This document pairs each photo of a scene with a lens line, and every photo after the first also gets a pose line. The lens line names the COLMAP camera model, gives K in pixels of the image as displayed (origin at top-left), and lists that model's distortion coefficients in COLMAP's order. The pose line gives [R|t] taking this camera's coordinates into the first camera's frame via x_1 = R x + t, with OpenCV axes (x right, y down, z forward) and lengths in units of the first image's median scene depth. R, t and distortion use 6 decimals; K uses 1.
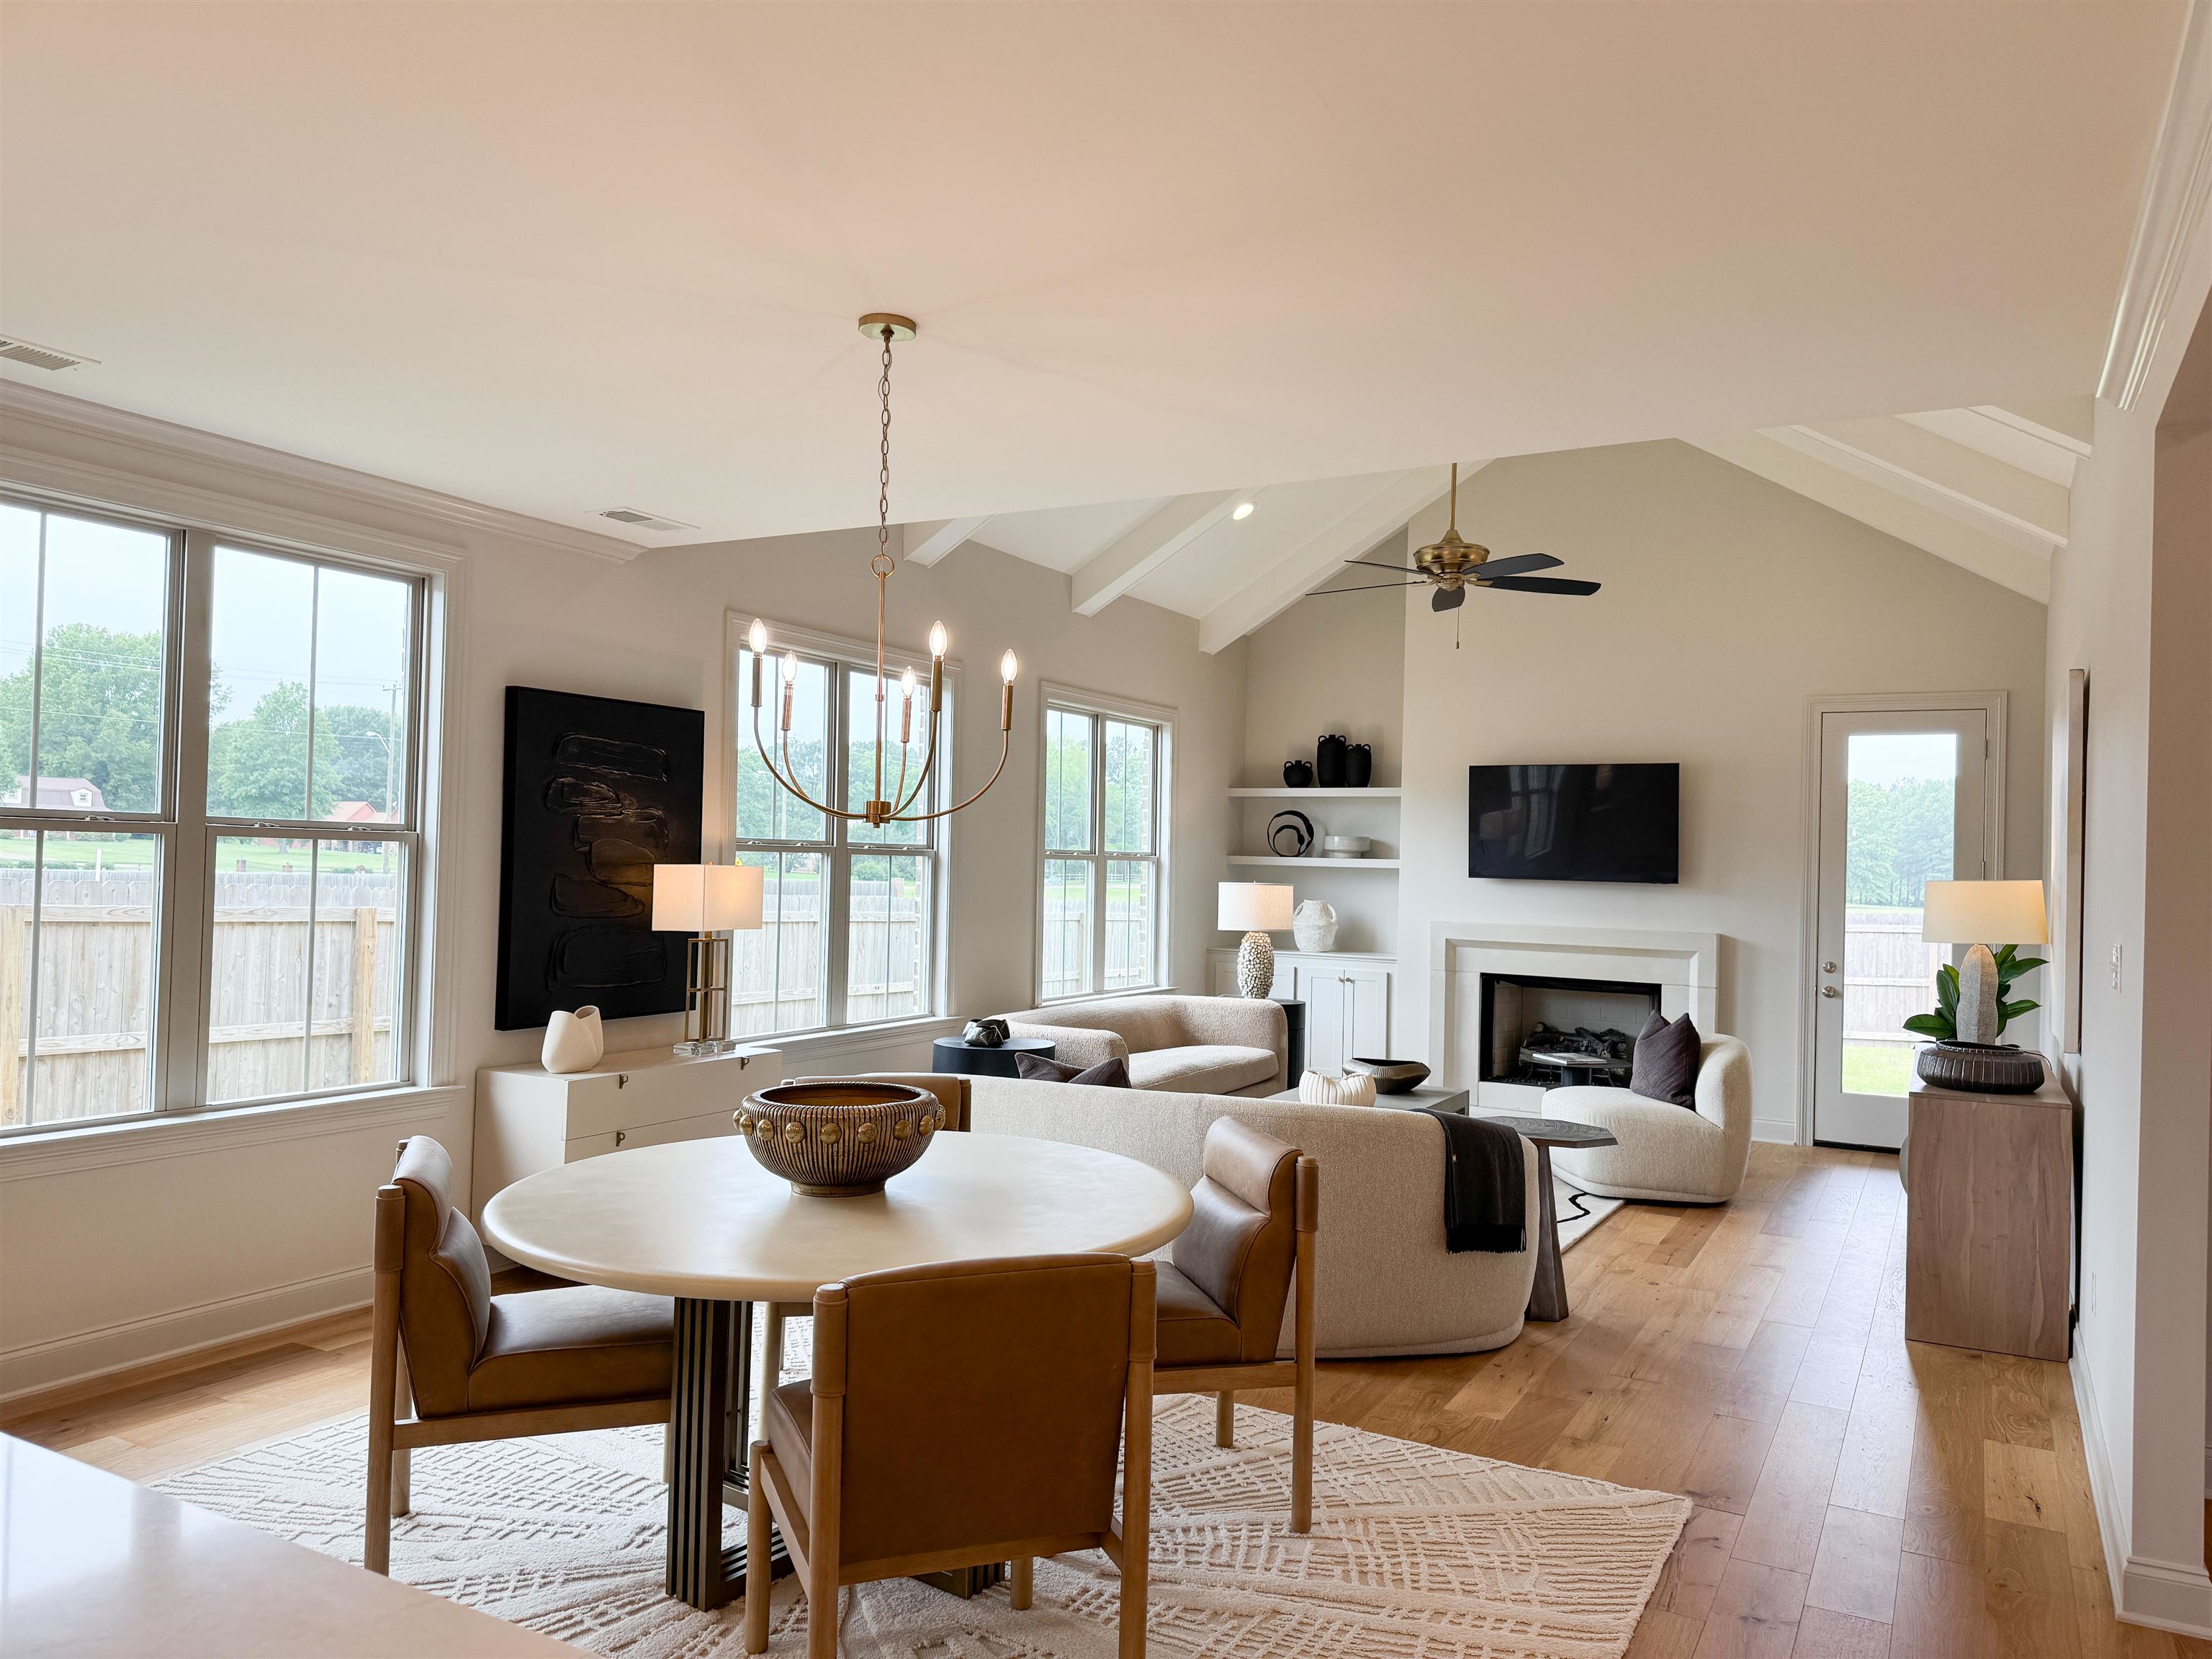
lens RADIAL K [[1549.6, 0, 1106.0], [0, 1549.6, 829.5], [0, 0, 1]] dist [0.117136, -0.183587]
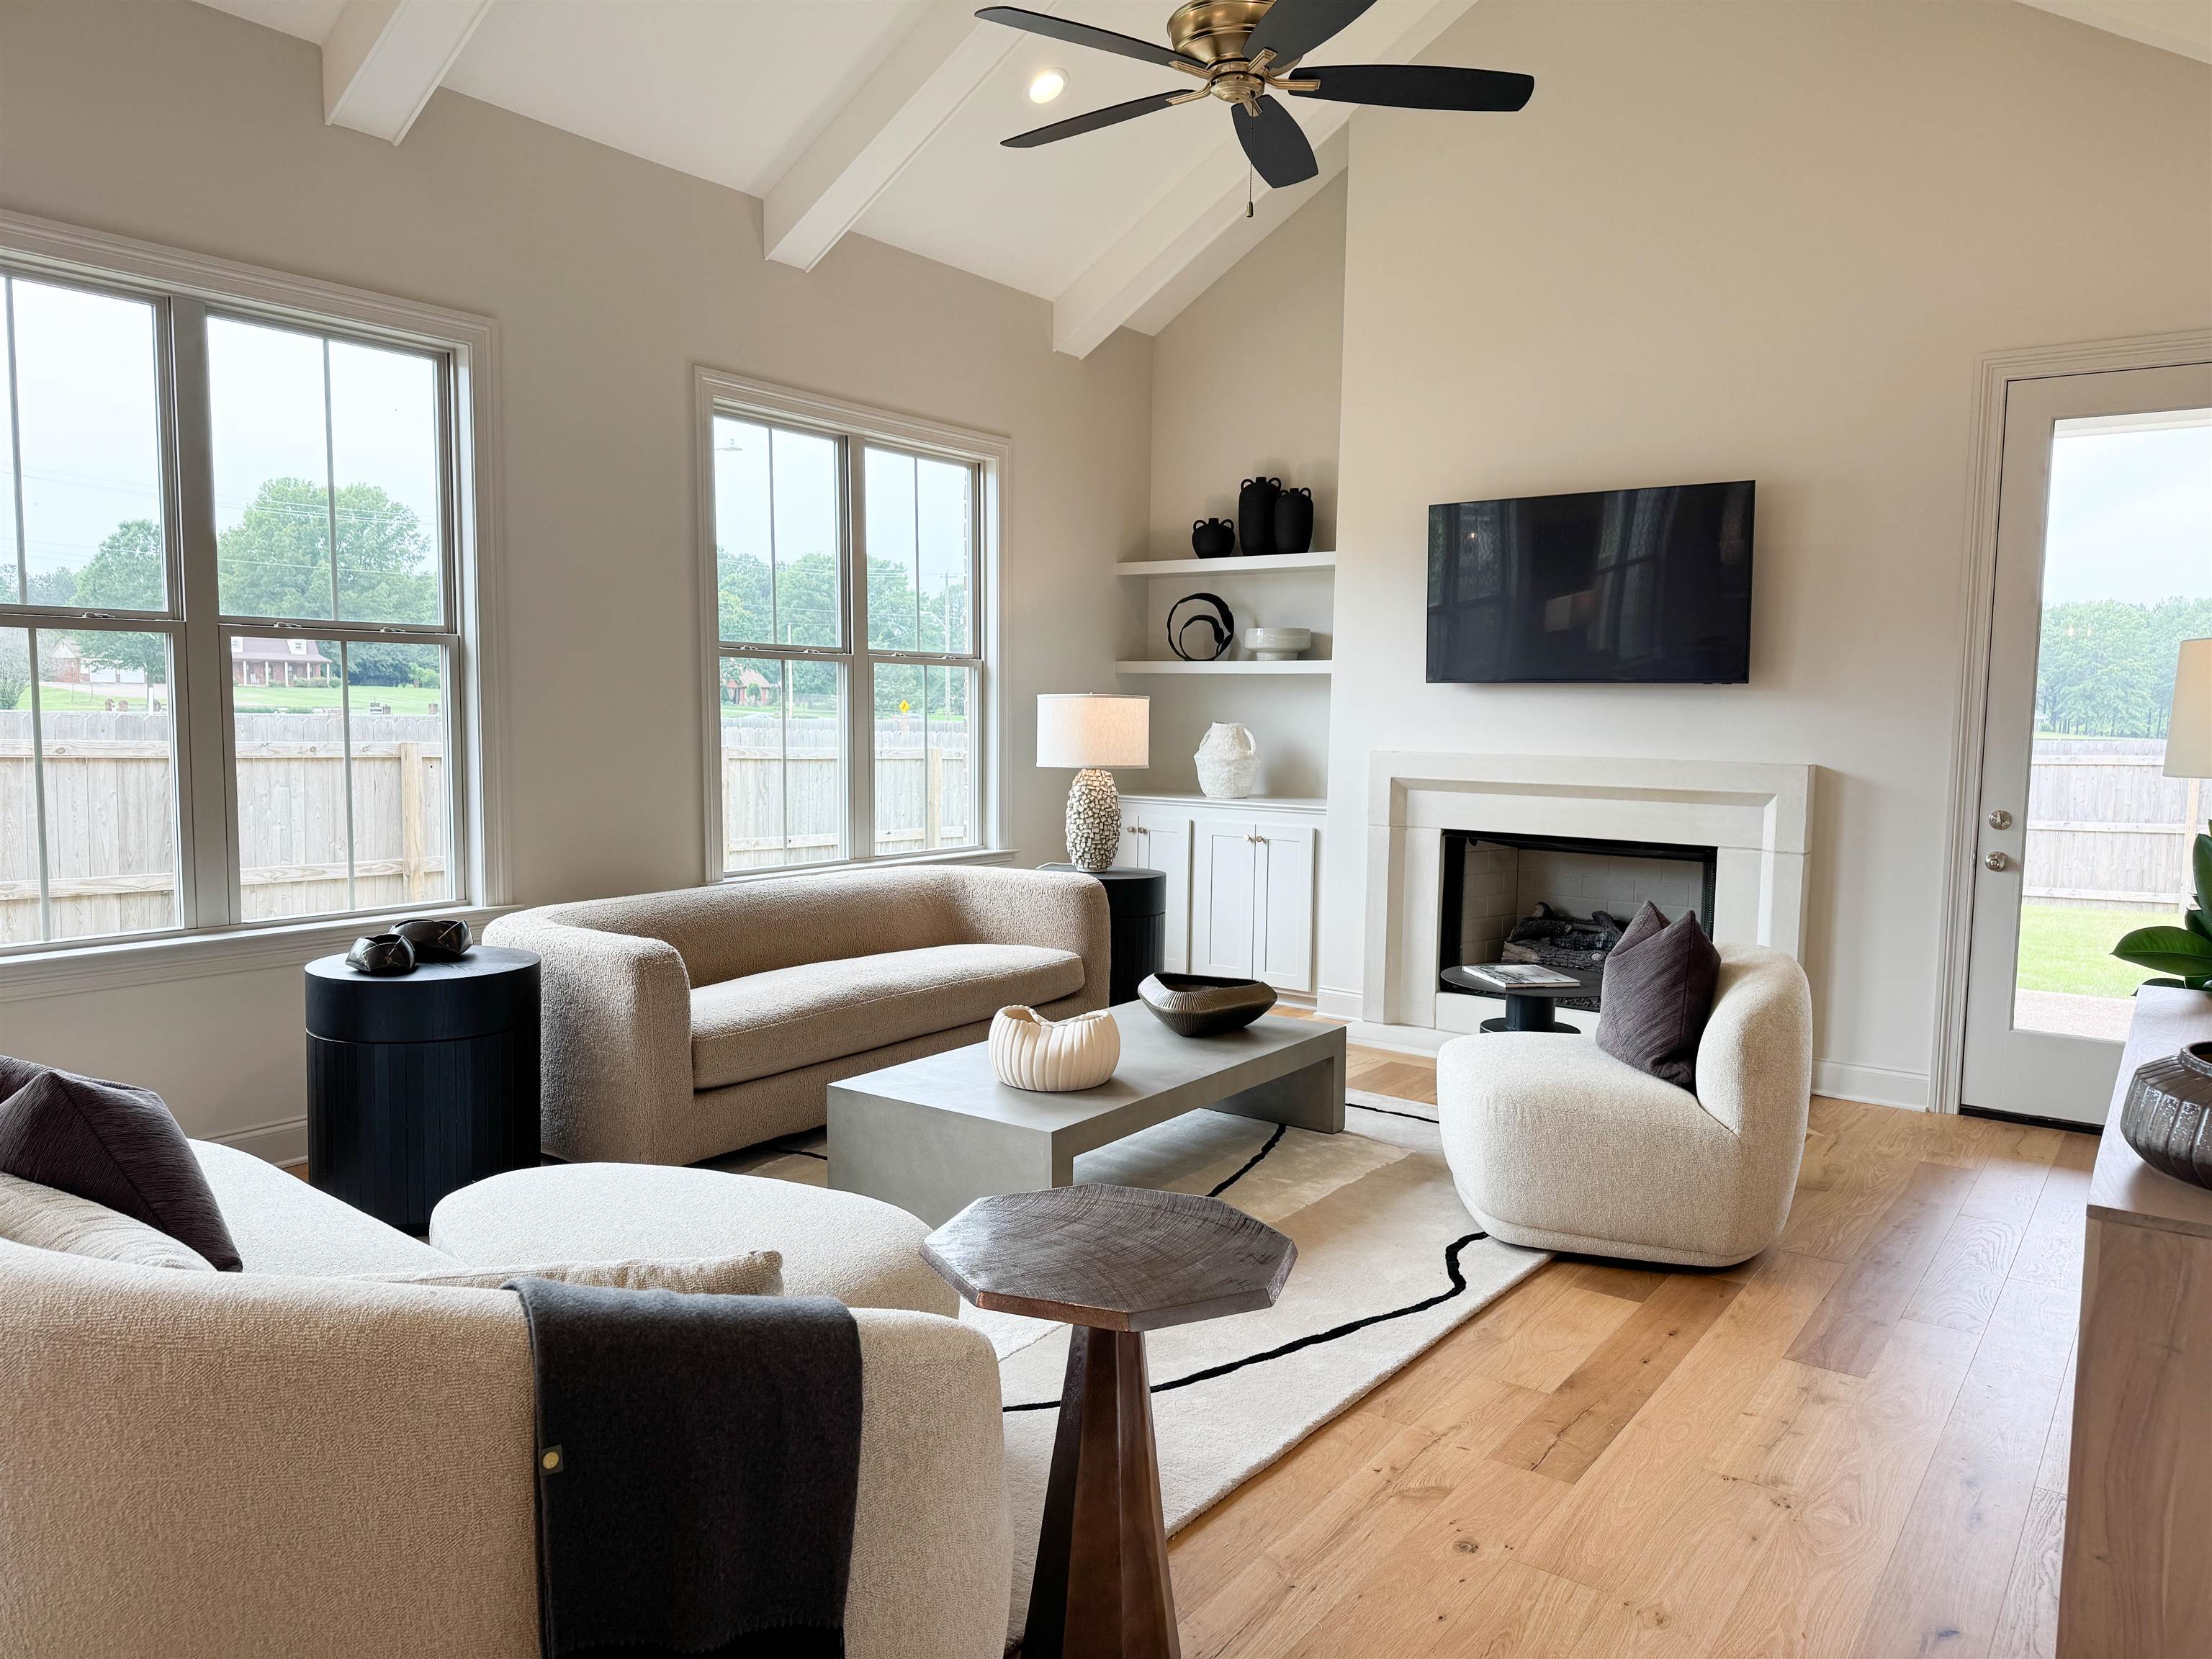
lens RADIAL K [[1556.6, 0, 1106.0], [0, 1556.6, 829.5], [0, 0, 1]] dist [0.075471, -0.078470]
pose [[0.992831, -0.000040, -0.119527, 0.181047], [0.012206, 0.994805, 0.101061, 0.024833], [0.118902, -0.101795, 0.987674, 0.344022]]
